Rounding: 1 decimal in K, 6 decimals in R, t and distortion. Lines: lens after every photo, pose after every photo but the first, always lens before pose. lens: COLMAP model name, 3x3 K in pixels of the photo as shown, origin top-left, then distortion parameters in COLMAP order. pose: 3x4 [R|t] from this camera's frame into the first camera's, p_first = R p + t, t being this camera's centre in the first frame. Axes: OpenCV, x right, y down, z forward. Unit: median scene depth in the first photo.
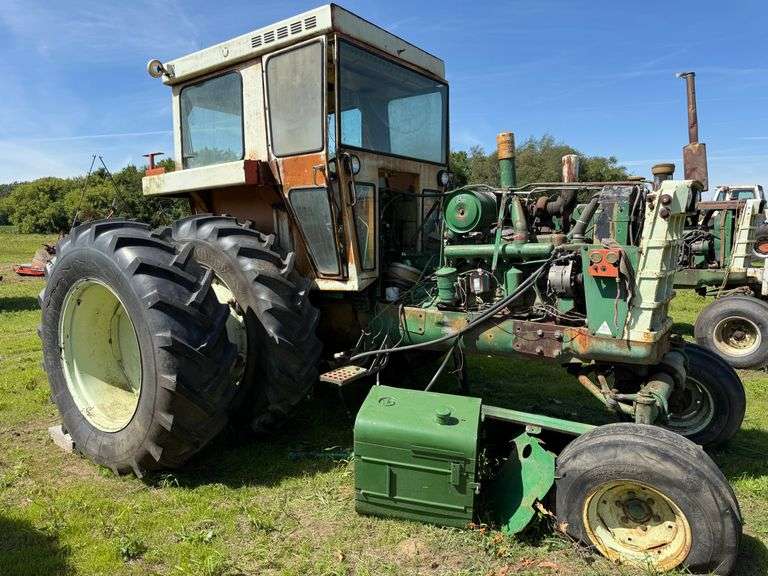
lens RADIAL K [[540.8, 0, 384.0], [0, 540.8, 288.0], [0, 0, 1]] dist [0.080615, -0.095655]
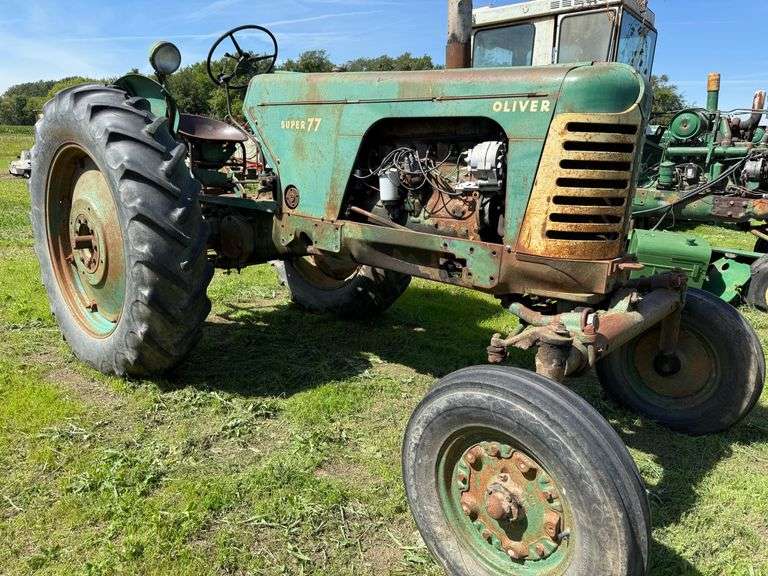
lens RADIAL K [[544.5, 0, 385.1], [0, 544.5, 295.4], [0, 0, 1]] dist [0.004165, -0.005803]
pose [[0.998330, 0.044658, -0.036647, -0.613554], [-0.038113, 0.985872, 0.163110, 0.115116], [0.043414, -0.161440, 0.985927, -0.639139]]
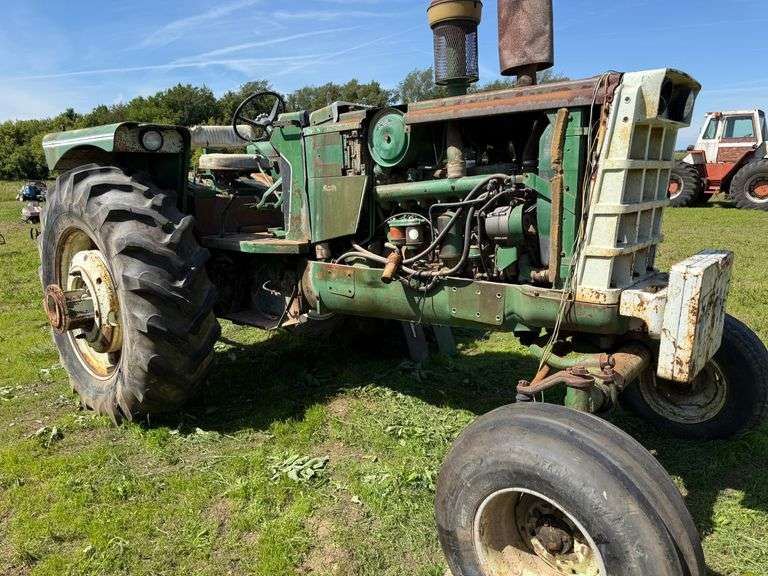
lens RADIAL K [[545.3, 0, 385.4], [0, 545.3, 289.3], [0, 0, 1]] dist [0.057838, -0.066921]
pose [[0.999929, -0.011703, -0.002333, 0.901301], [0.011882, 0.994482, 0.104231, -0.126292], [0.001100, -0.104251, 0.994550, 1.166538]]
